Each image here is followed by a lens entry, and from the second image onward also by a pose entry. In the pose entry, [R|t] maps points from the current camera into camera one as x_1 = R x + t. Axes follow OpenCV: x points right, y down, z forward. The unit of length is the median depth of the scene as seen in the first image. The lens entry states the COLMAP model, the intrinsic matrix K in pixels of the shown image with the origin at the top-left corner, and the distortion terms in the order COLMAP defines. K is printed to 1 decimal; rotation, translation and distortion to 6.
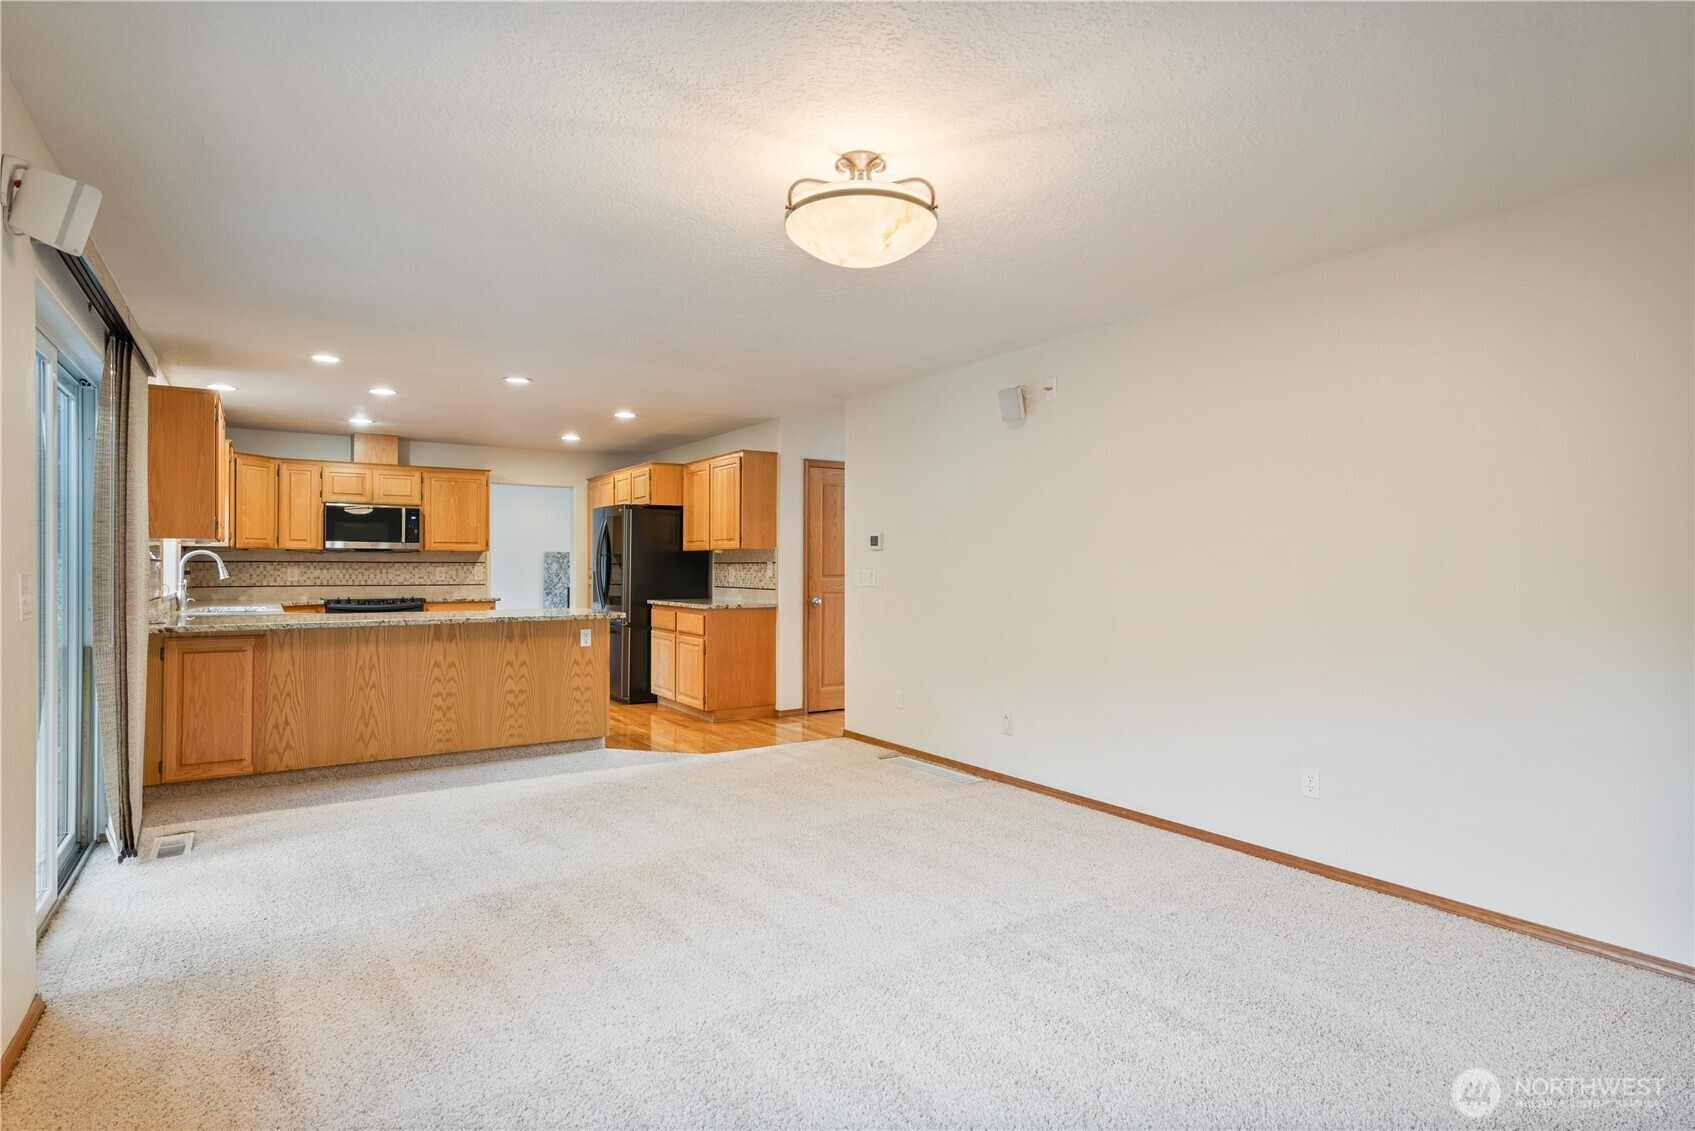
lens RADIAL K [[885.1, 0, 850.9], [0, 885.1, 565.0], [0, 0, 1]] dist [-0.004469, -0.000976]
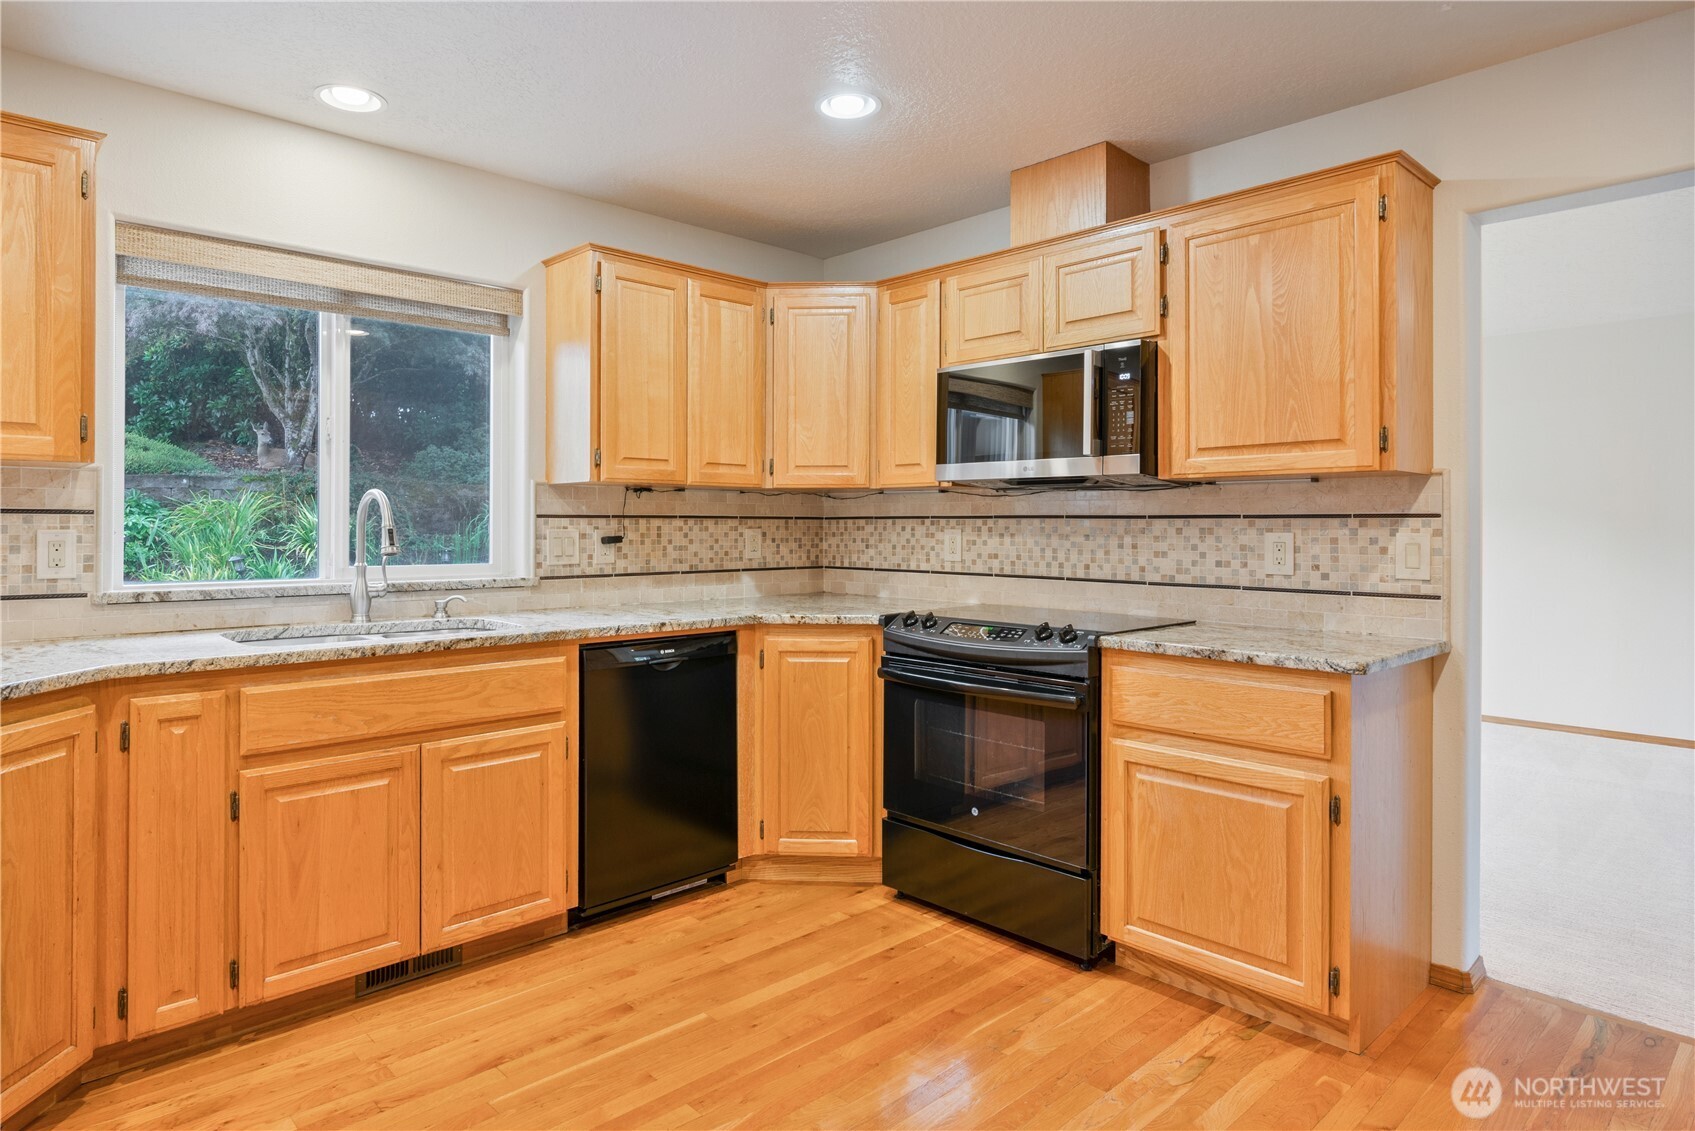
lens RADIAL K [[971.0, 0, 785.5], [0, 971.0, 528.0], [0, 0, 1]] dist [0.001714, -0.000257]
pose [[0.144840, 0.000826, -0.989455, -0.180143], [-0.001994, 0.999998, 0.000542, 0.001636], [0.989453, 0.001895, 0.144842, 0.904697]]
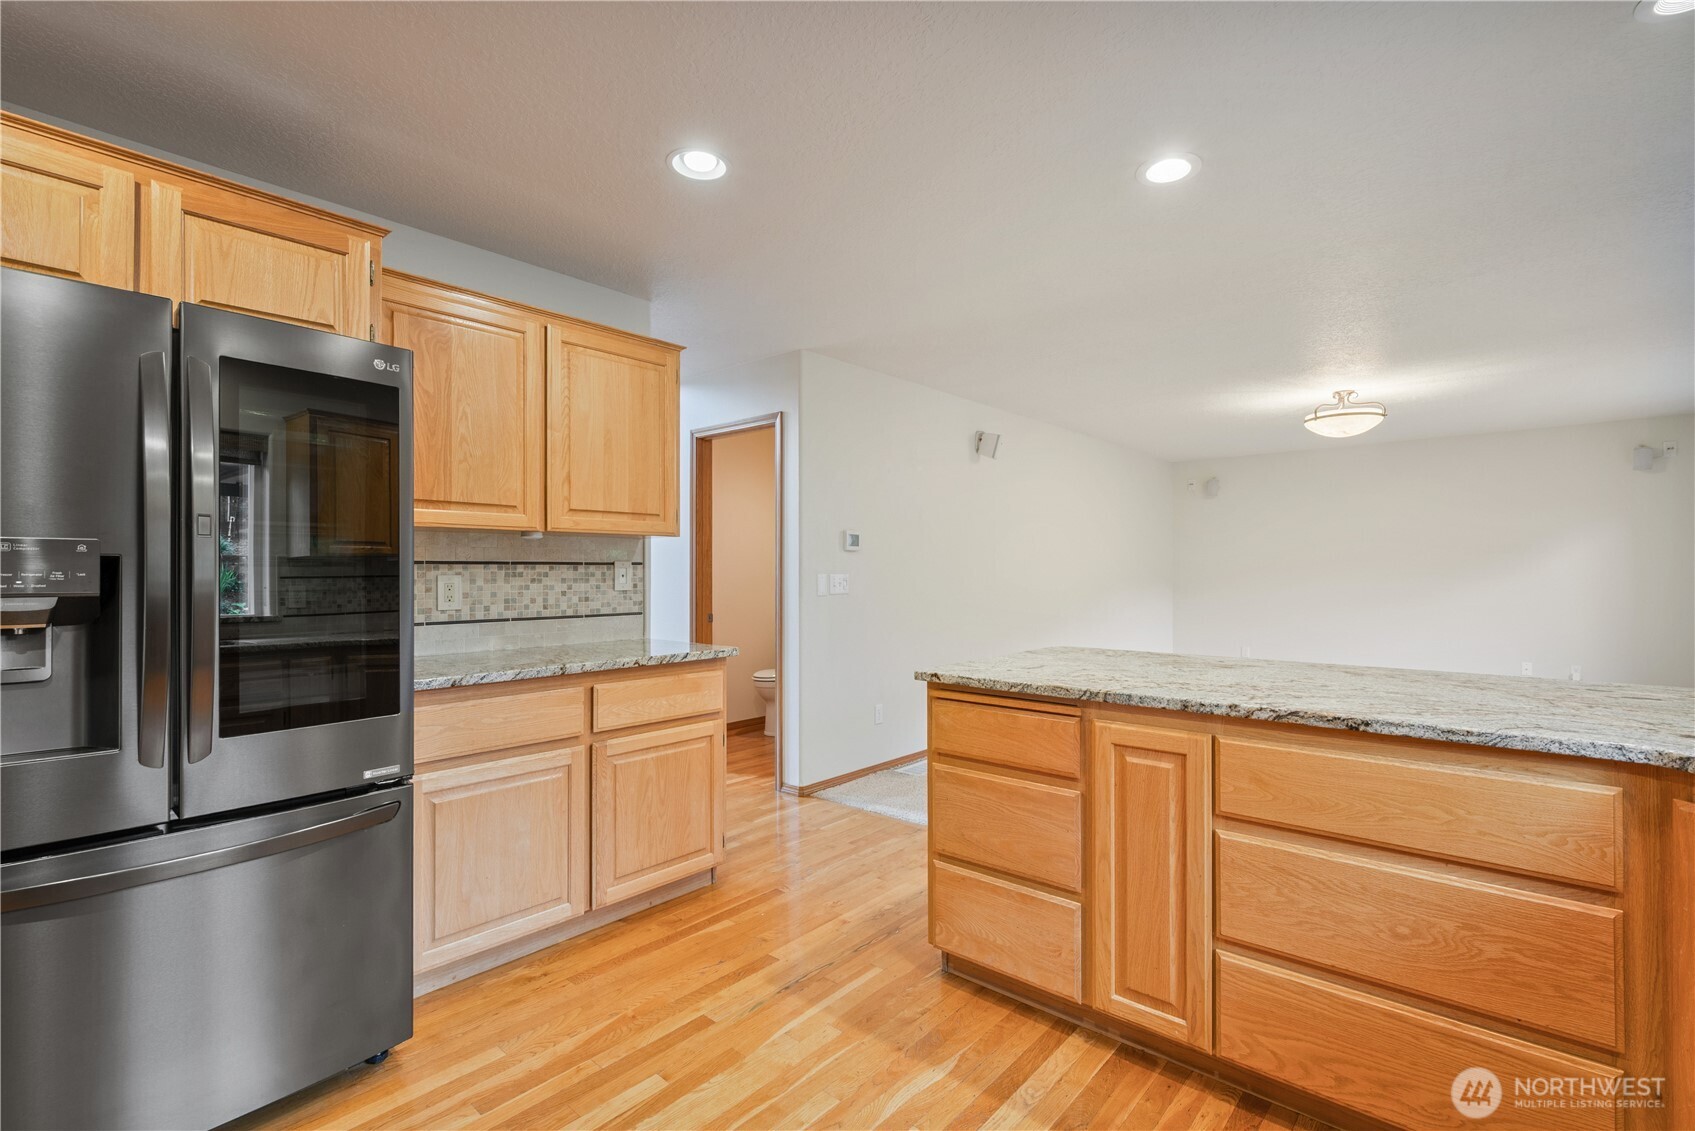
lens RADIAL K [[774.4, 0, 846.0], [0, 774.4, 570.1], [0, 0, 1]] dist [0.006952, -0.001161]
pose [[-0.255109, -0.000384, 0.966912, -0.554455], [-0.001013, 0.999999, 0.000130, 0.001128], [-0.966912, -0.000947, -0.255109, 0.963438]]
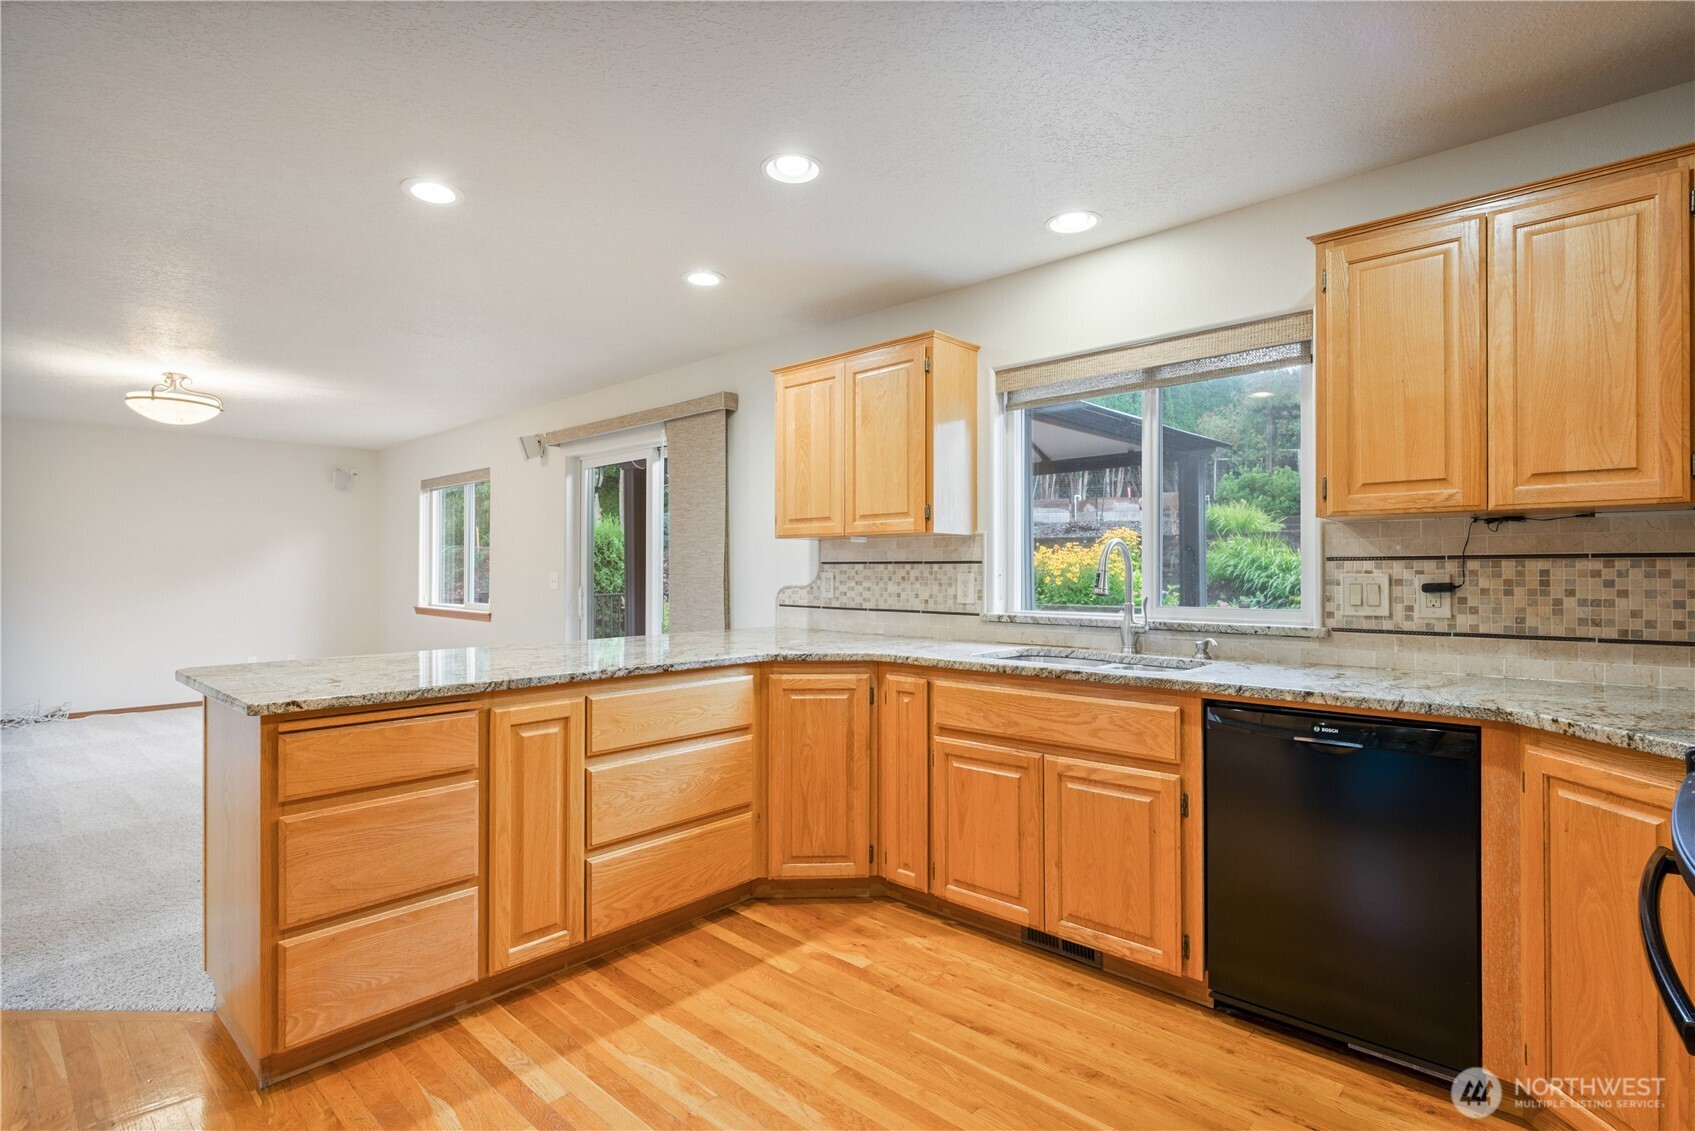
lens RADIAL K [[833.6, 0, 850.0], [0, 833.6, 568.8], [0, 0, 1]] dist [0.003067, -0.001367]
pose [[-0.971976, -0.000477, -0.235081, -0.374667], [-0.000059, 0.999998, -0.001785, 0.001238], [0.235082, -0.001721, -0.971974, 1.145504]]
